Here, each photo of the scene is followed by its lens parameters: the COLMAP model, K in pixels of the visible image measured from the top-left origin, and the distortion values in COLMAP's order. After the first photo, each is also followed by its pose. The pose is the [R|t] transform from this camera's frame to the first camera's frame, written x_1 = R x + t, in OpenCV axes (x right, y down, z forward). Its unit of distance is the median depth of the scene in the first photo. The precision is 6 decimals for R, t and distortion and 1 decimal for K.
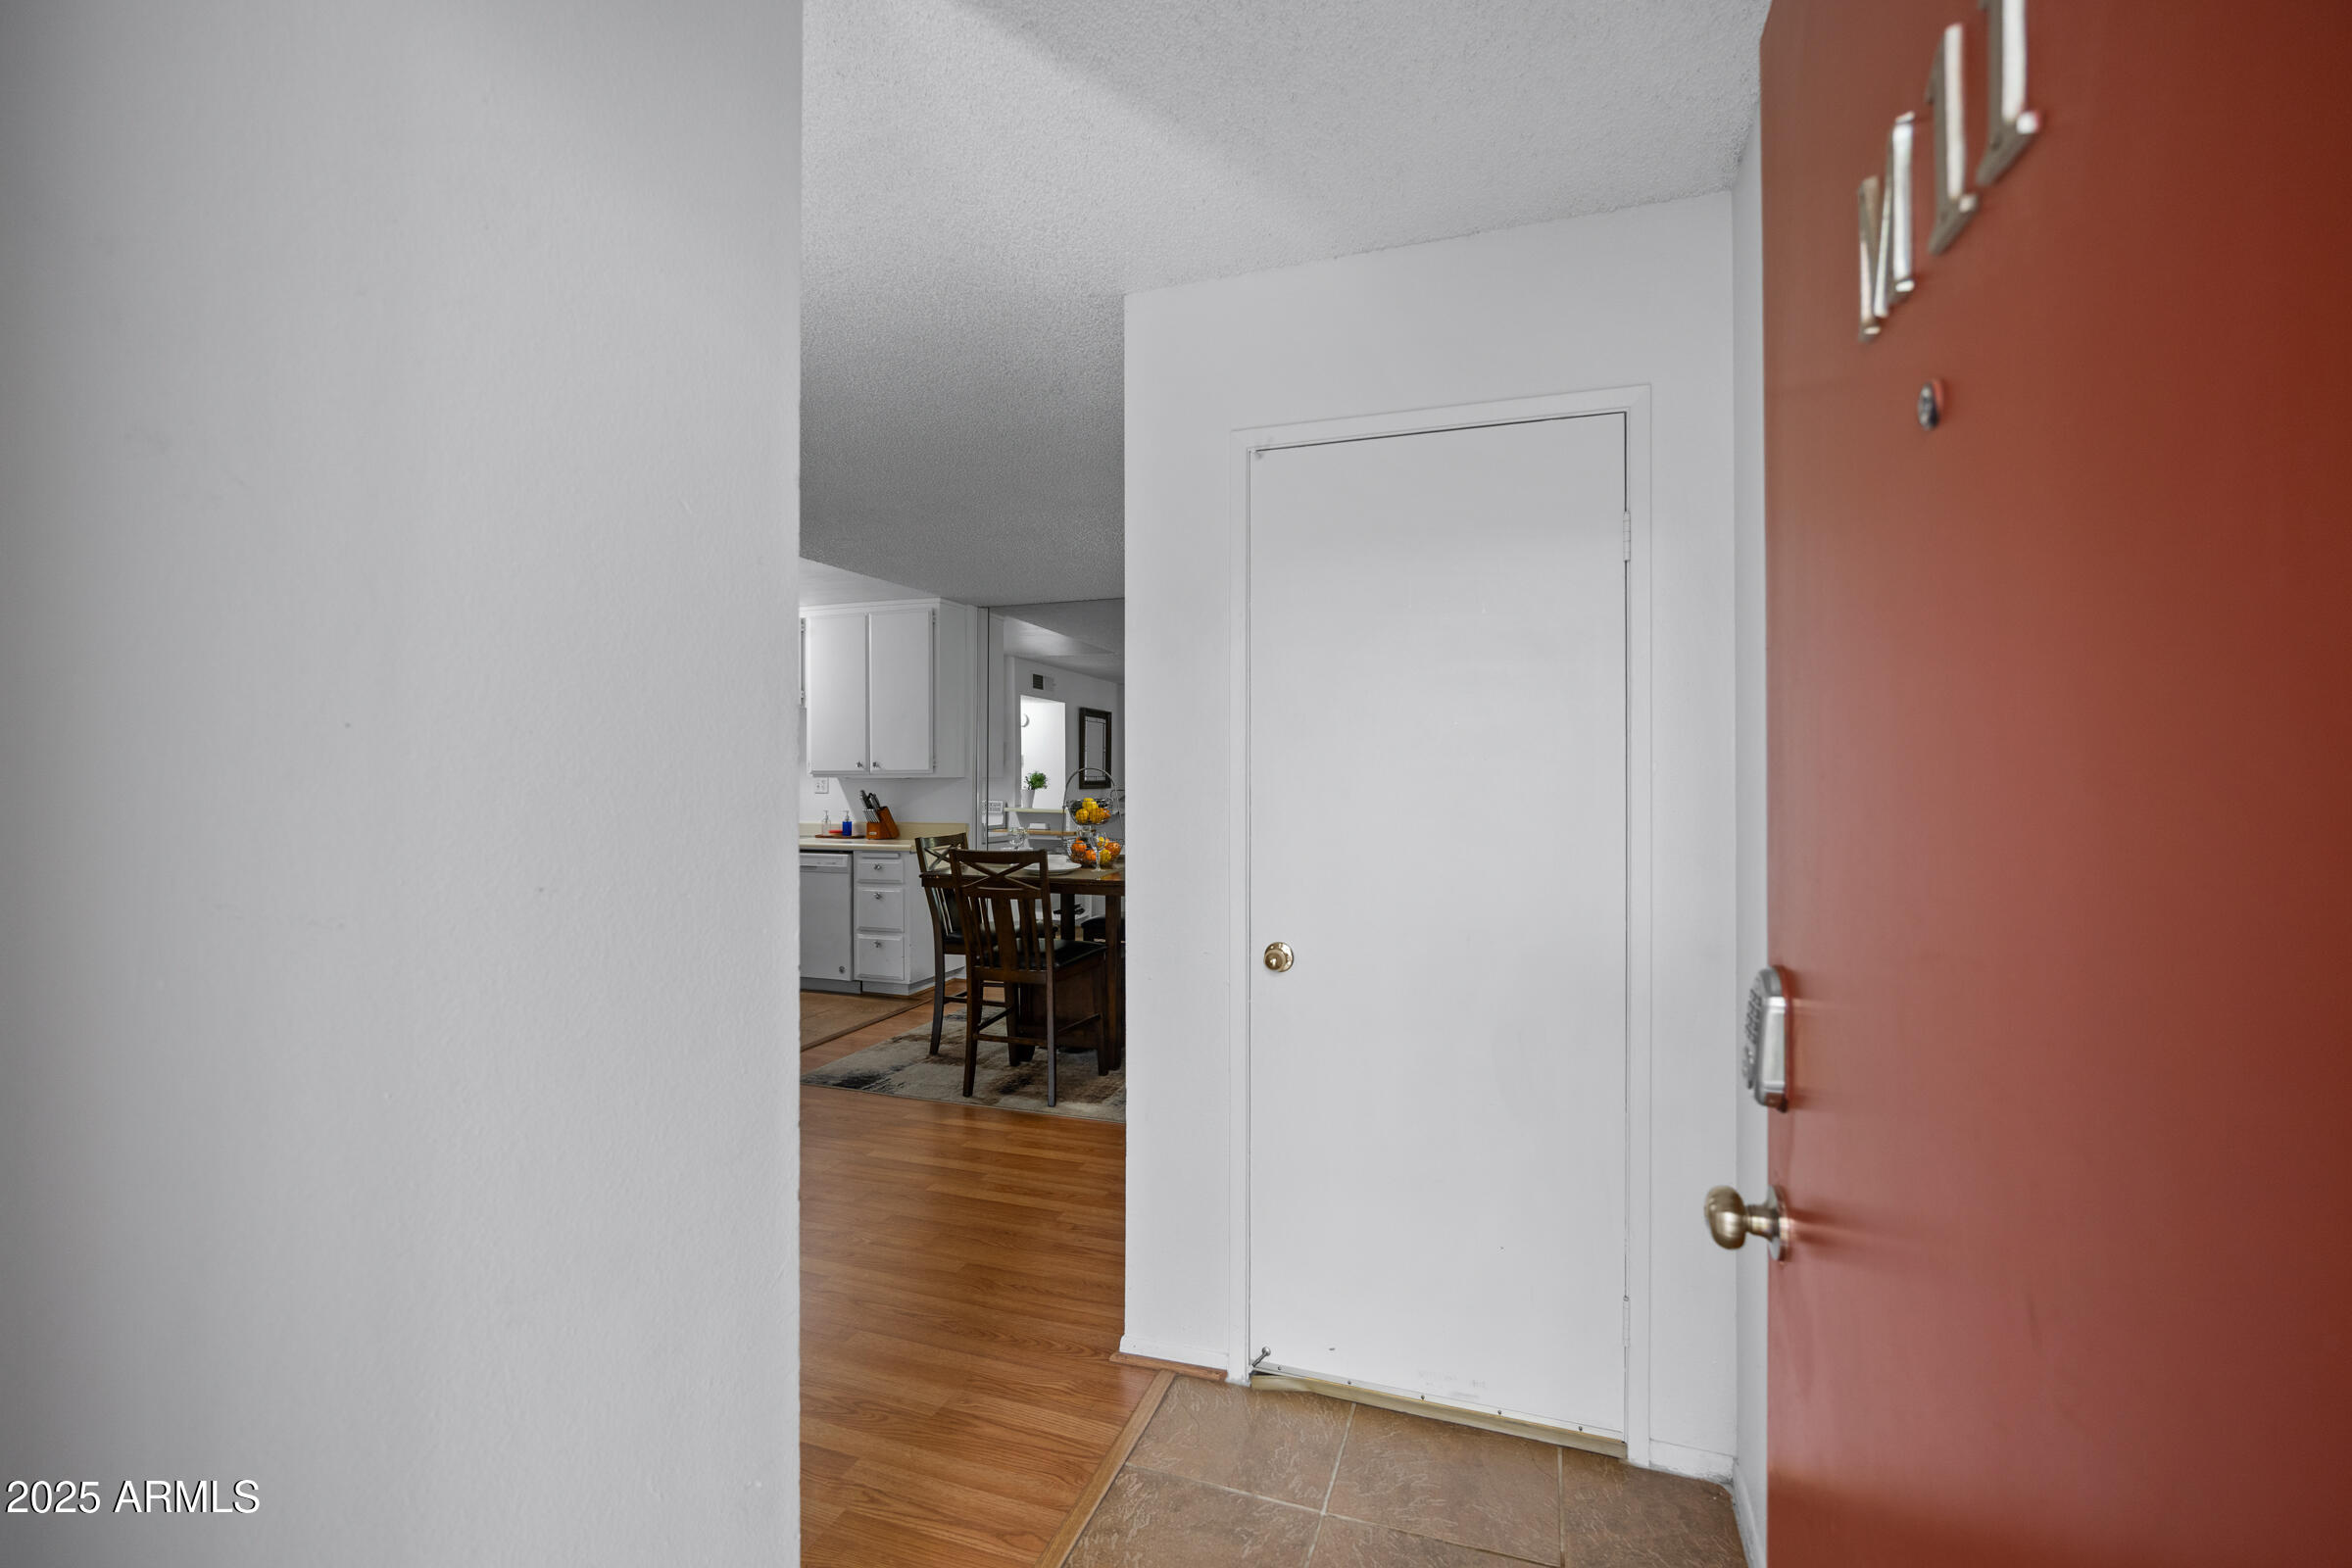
lens RADIAL K [[978.5, 0, 1177.8], [0, 978.5, 780.5], [0, 0, 1]] dist [-0.016200, -0.000561]
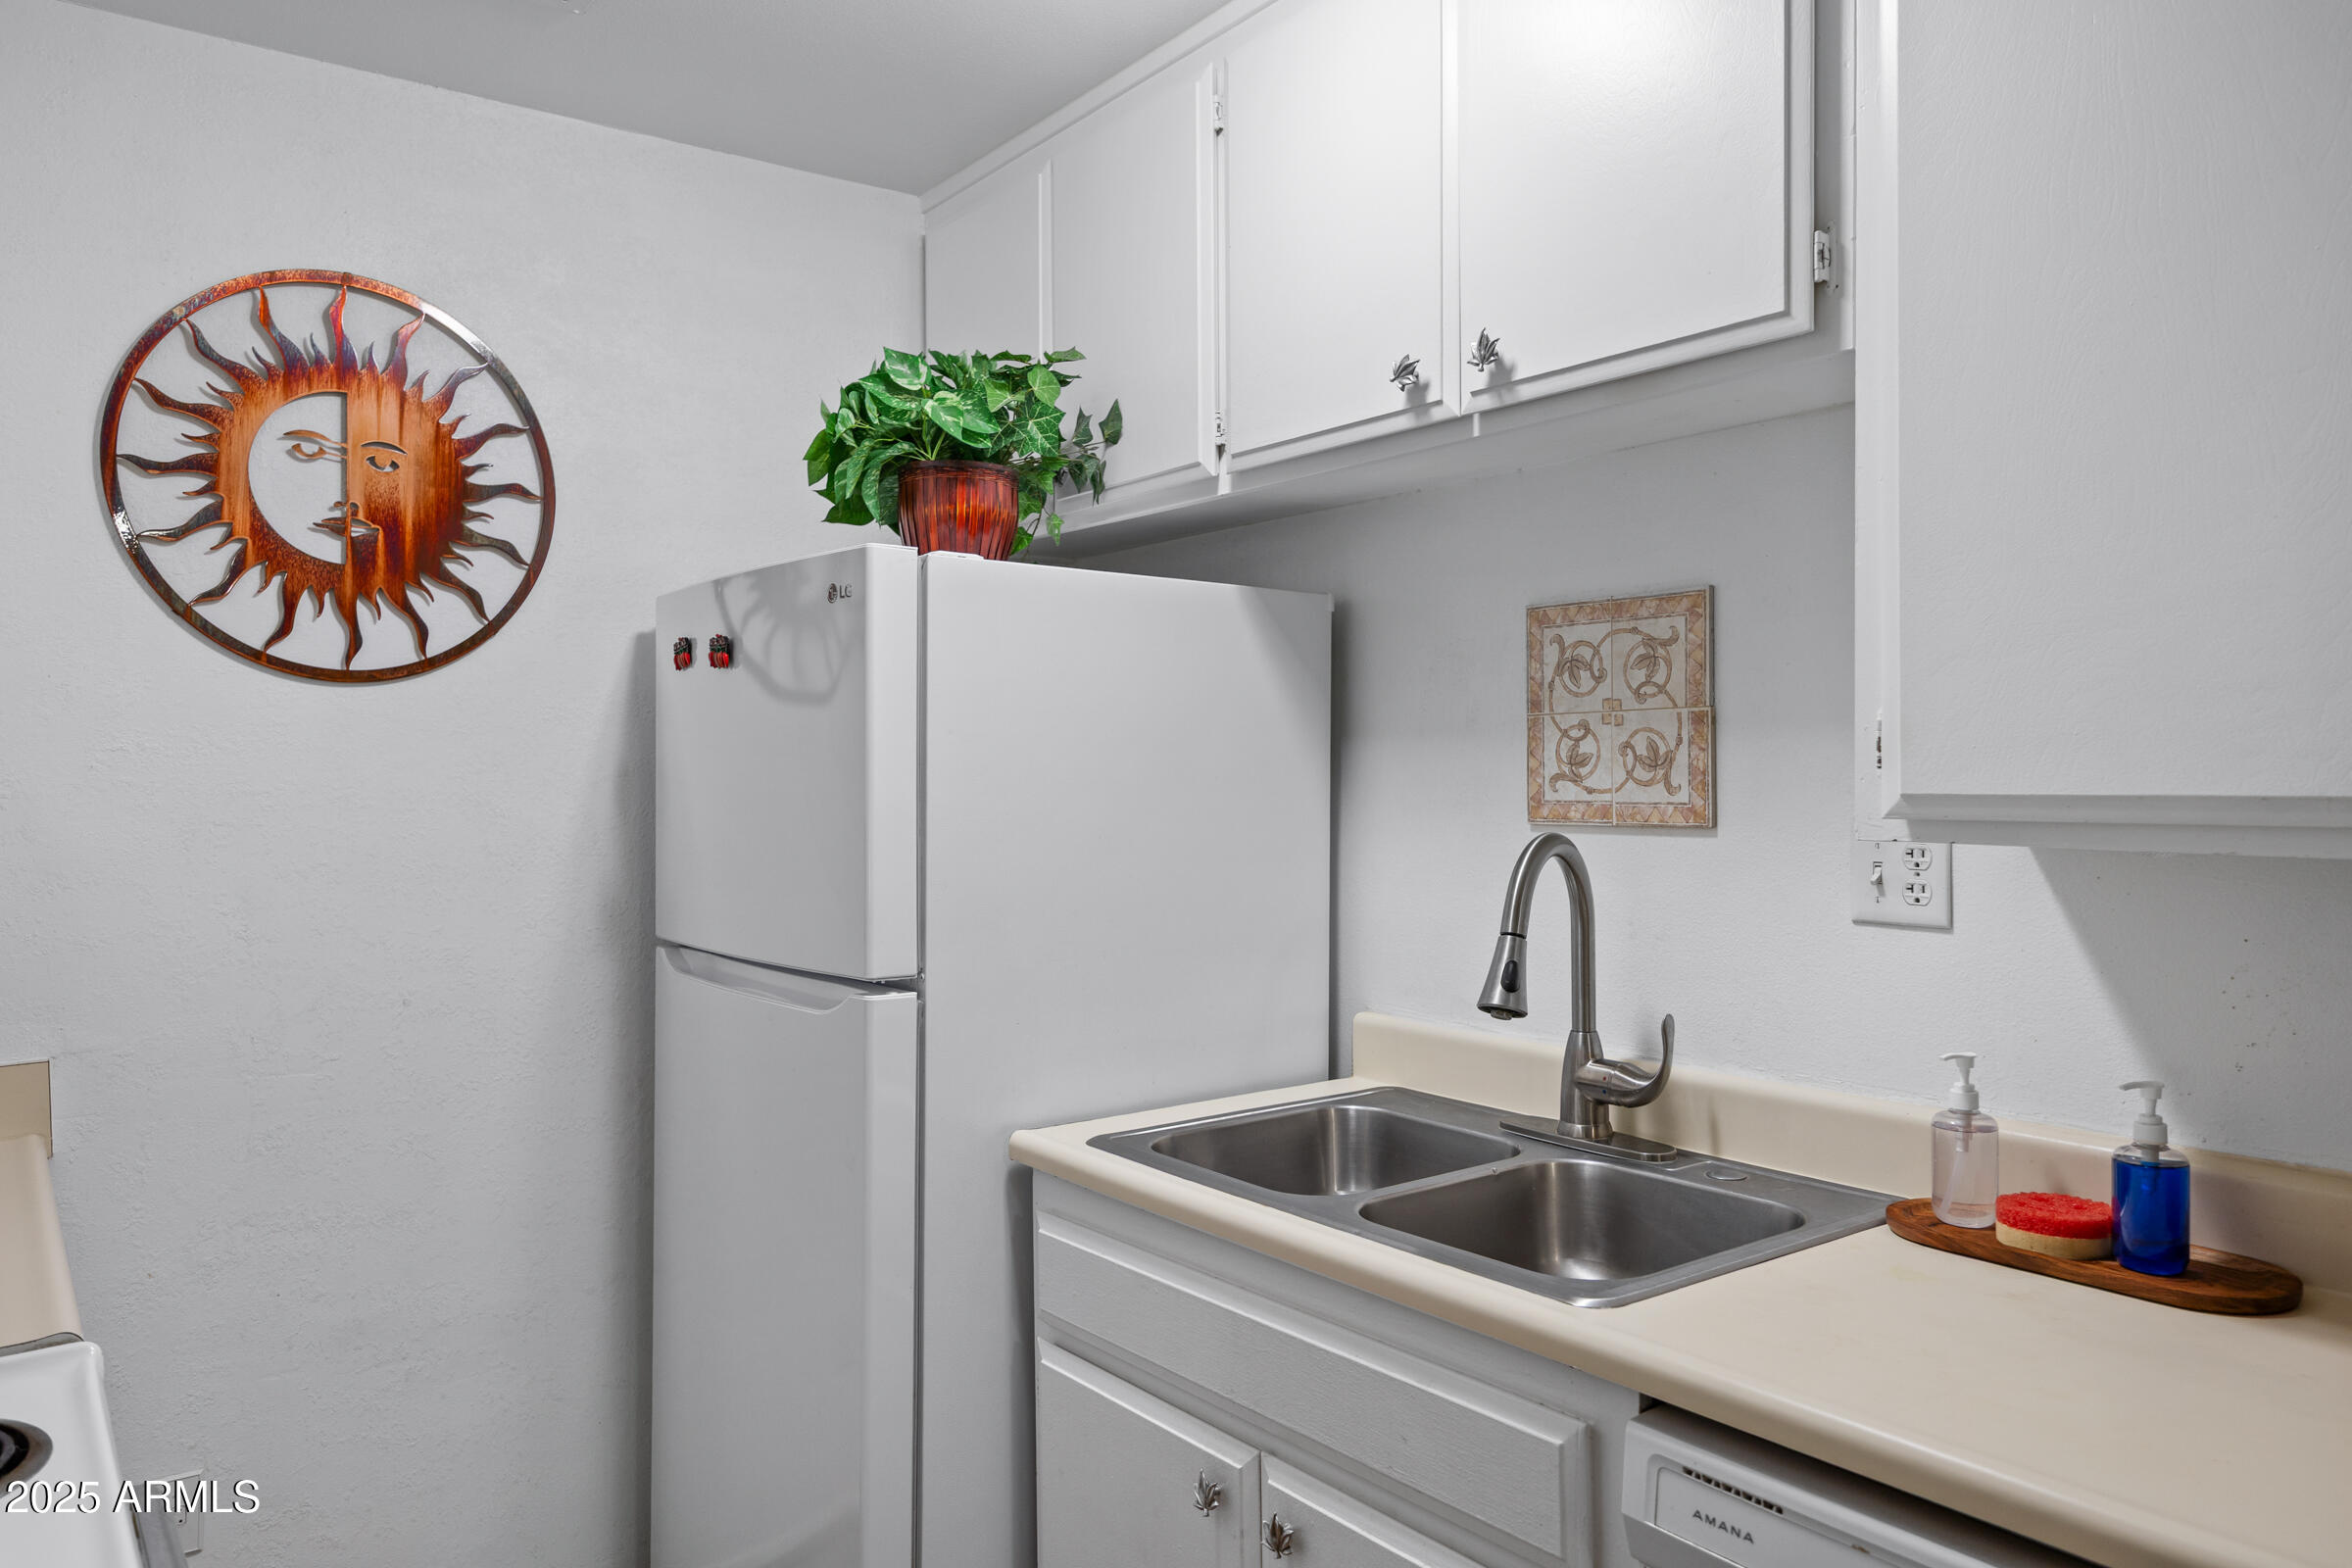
lens RADIAL K [[1617.7, 0, 1193.9], [0, 1617.7, 789.3], [0, 0, 1]] dist [0.012850, 0.001822]
pose [[0.830707, -0.001266, -0.556709, -0.397458], [0.007769, 0.999926, 0.009318, -0.016612], [0.556656, -0.012066, 0.830656, 0.905147]]
